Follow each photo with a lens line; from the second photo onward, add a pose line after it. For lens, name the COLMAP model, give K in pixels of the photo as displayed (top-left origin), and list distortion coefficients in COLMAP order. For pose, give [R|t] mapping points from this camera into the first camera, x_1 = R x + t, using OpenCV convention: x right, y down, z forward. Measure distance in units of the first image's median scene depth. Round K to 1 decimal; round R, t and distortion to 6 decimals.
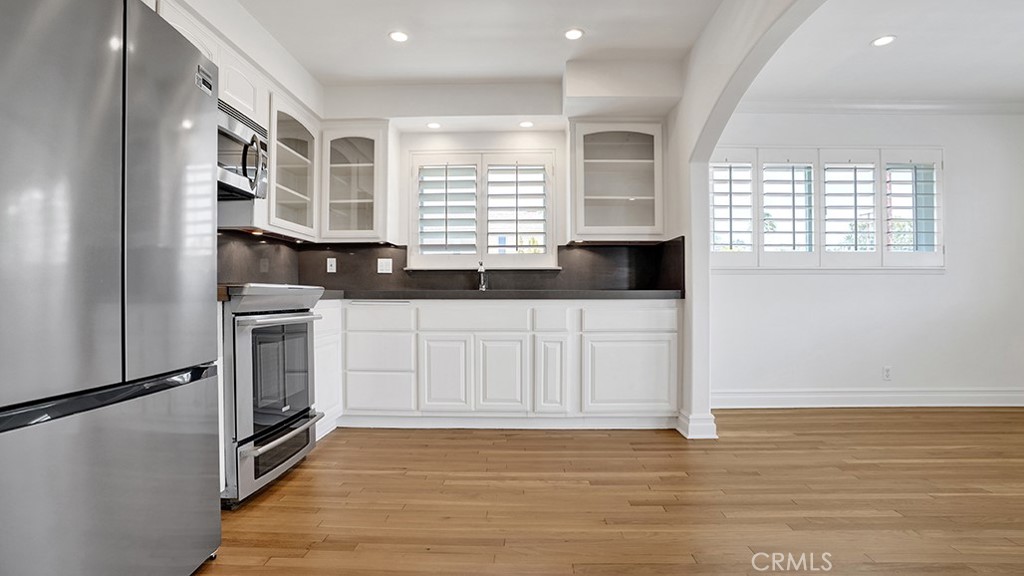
lens RADIAL K [[495.6, 0, 522.8], [0, 495.6, 291.0], [0, 0, 1]] dist [-0.034669, 0.010535]
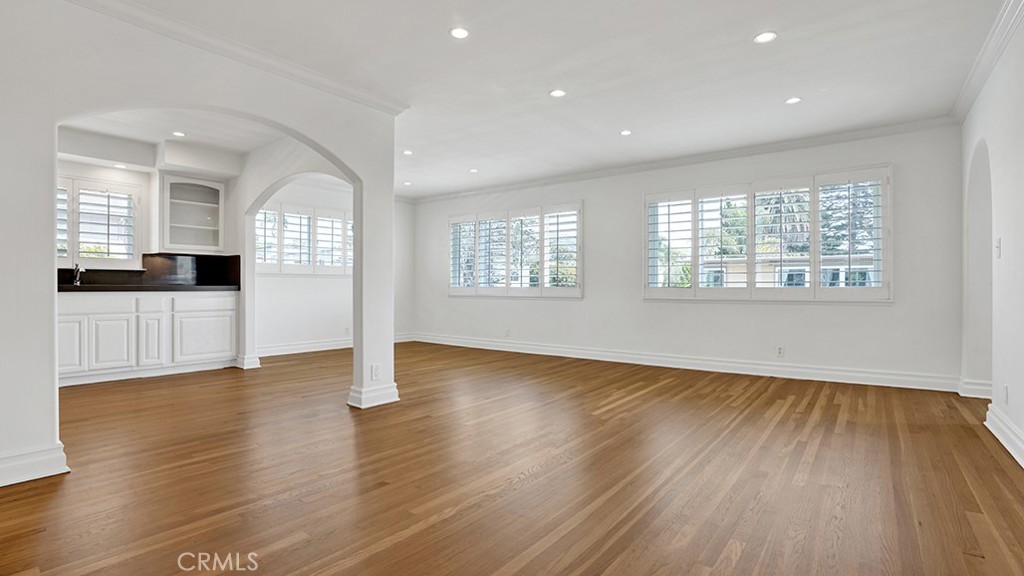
lens RADIAL K [[495.6, 0, 516.7], [0, 495.6, 286.3], [0, 0, 1]] dist [-0.034669, 0.010535]
pose [[0.601436, 0.002464, 0.798917, -0.453917], [-0.008180, 0.999962, 0.003074, -0.013235], [-0.798879, -0.008384, 0.601433, -0.790789]]
